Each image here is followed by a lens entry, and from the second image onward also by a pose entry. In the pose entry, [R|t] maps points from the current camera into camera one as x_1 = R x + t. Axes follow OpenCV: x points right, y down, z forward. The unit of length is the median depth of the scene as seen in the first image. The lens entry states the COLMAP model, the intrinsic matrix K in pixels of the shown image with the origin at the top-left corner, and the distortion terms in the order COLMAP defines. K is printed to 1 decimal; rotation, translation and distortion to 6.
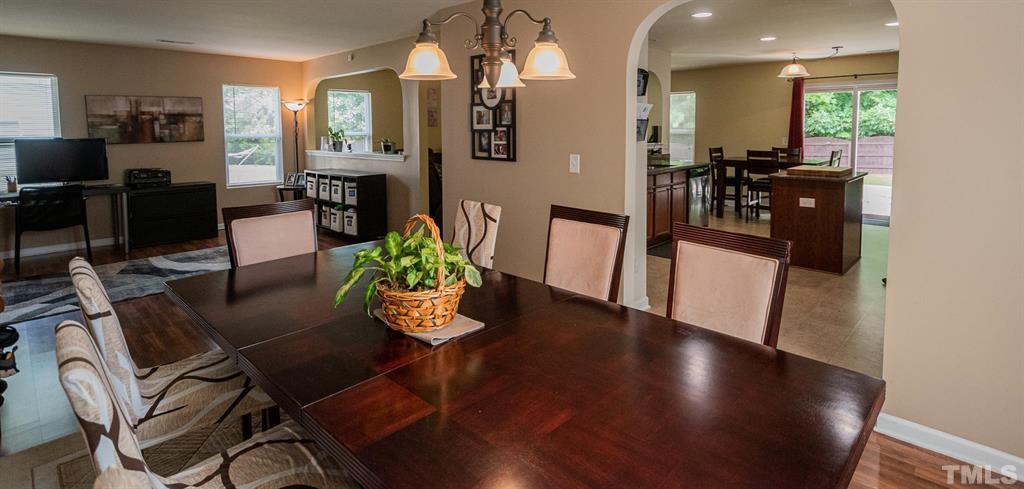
lens RADIAL K [[485.9, 0, 512.0], [0, 485.9, 244.5], [0, 0, 1]] dist [-0.000622, -0.000113]
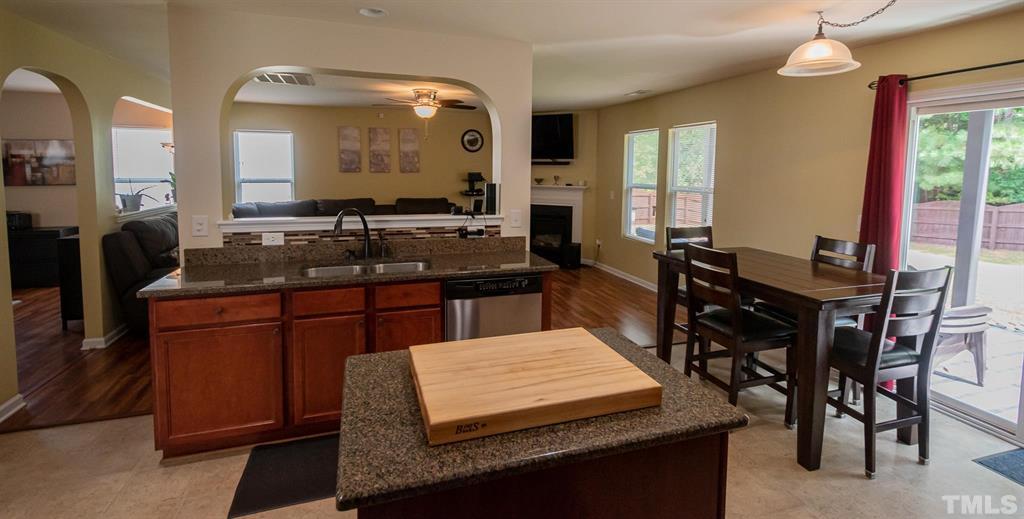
lens RADIAL K [[456.7, 0, 512.0], [0, 456.7, 259.5], [0, 0, 1]] dist [0.001463, 0.000266]
pose [[0.886986, 0.105379, -0.449612, 0.589070], [-0.122837, 0.992379, -0.009738, -0.170912], [0.445160, 0.063866, 0.893171, 0.609150]]
